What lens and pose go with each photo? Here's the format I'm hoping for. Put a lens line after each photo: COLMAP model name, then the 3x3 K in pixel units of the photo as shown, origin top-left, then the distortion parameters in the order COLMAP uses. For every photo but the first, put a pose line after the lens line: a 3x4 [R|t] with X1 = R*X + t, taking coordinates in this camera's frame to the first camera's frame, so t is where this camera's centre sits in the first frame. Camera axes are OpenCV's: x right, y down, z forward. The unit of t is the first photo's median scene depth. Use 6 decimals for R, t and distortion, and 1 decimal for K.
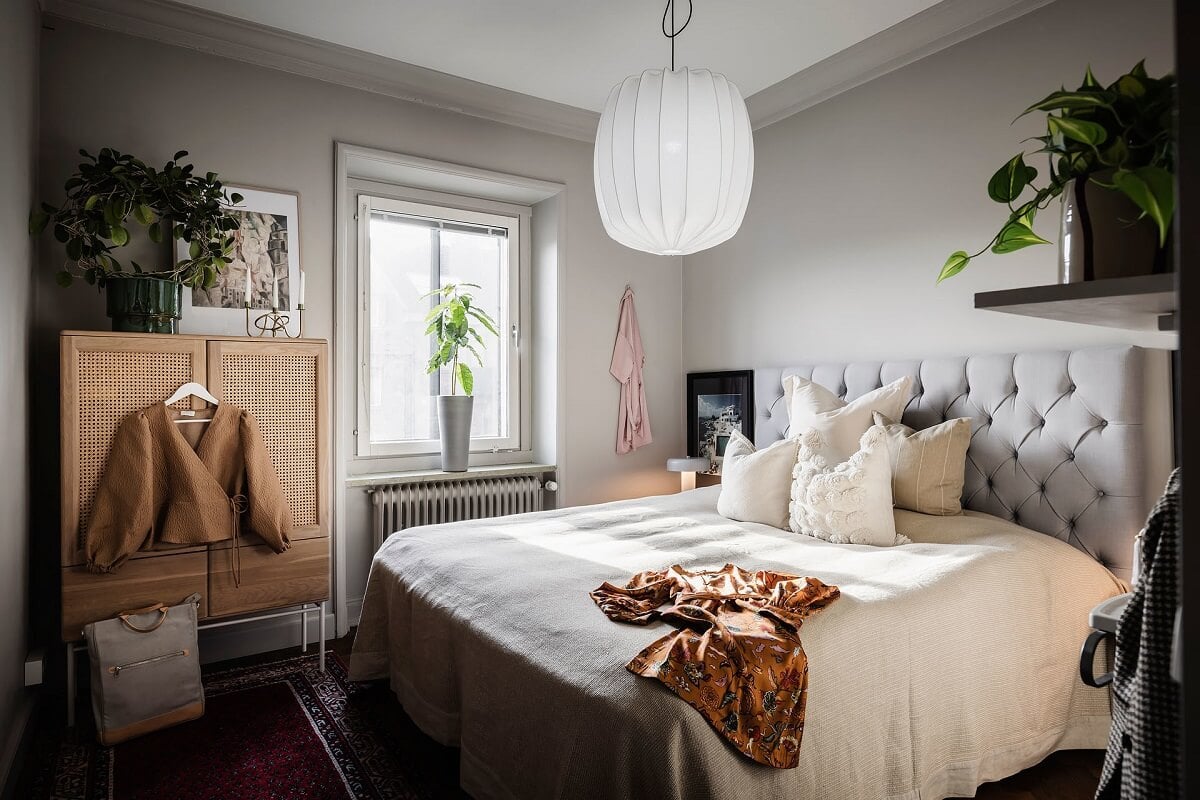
lens RADIAL K [[700.3, 0, 605.0], [0, 700.3, 396.8], [0, 0, 1]] dist [0.001672, 0.000297]
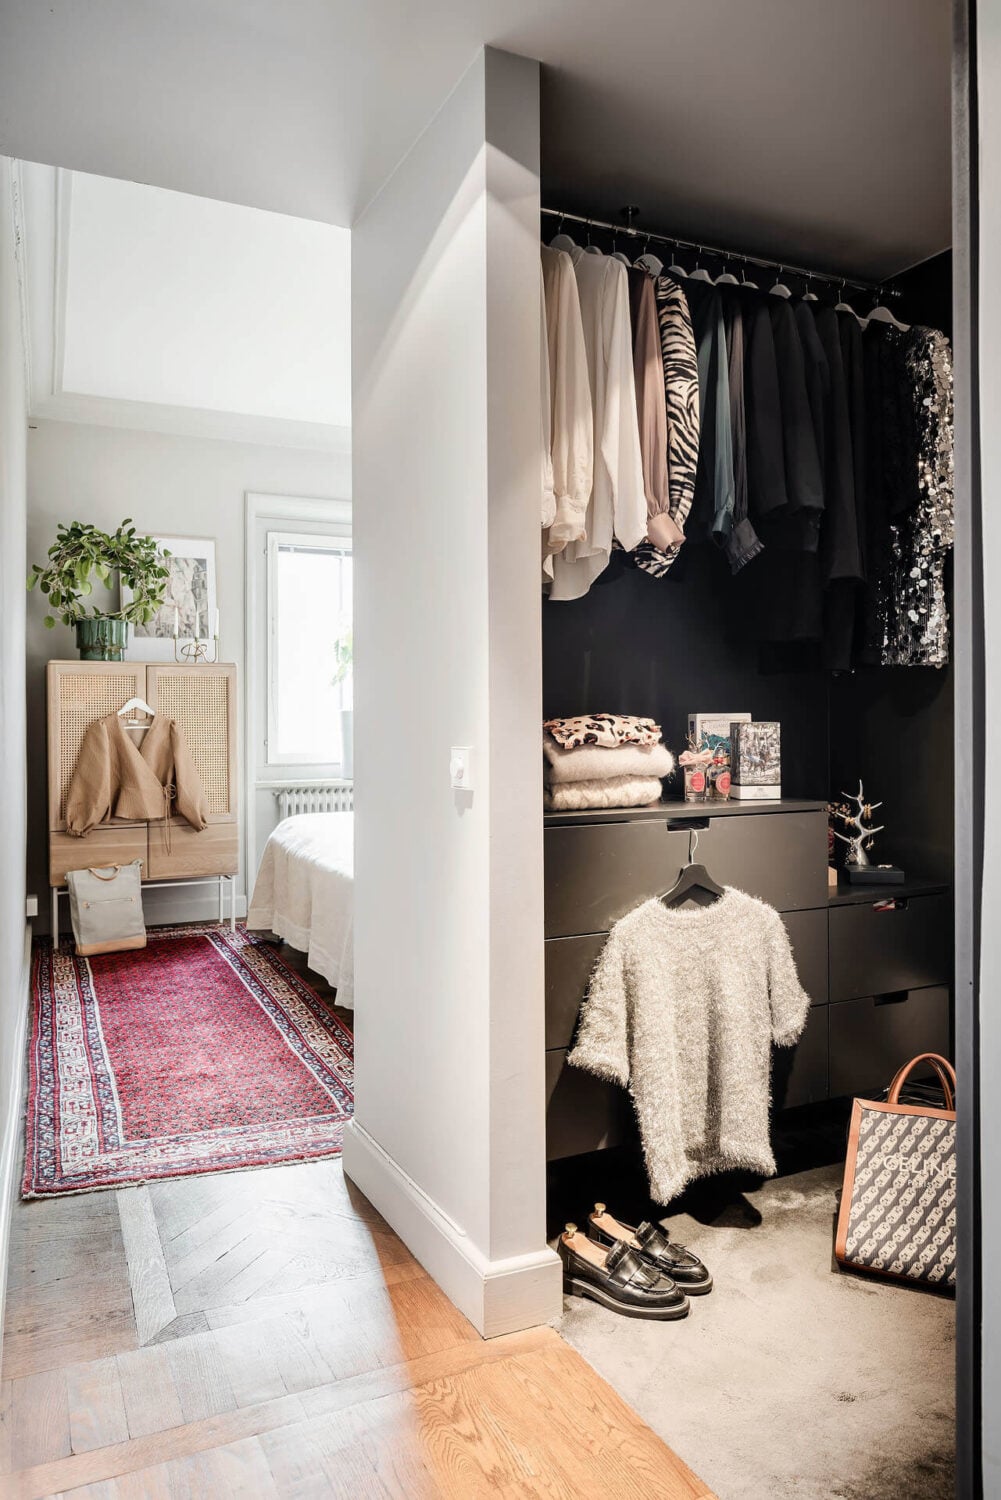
lens RADIAL K [[875.3, 0, 458.0], [0, 875.3, 730.0], [0, 0, 1]] dist [0.001672, 0.000297]
pose [[0.986530, 0.004068, -0.163529, 0.272260], [-0.001680, 0.999890, 0.014735, 0.013925], [0.163571, -0.014262, 0.986429, -0.516150]]
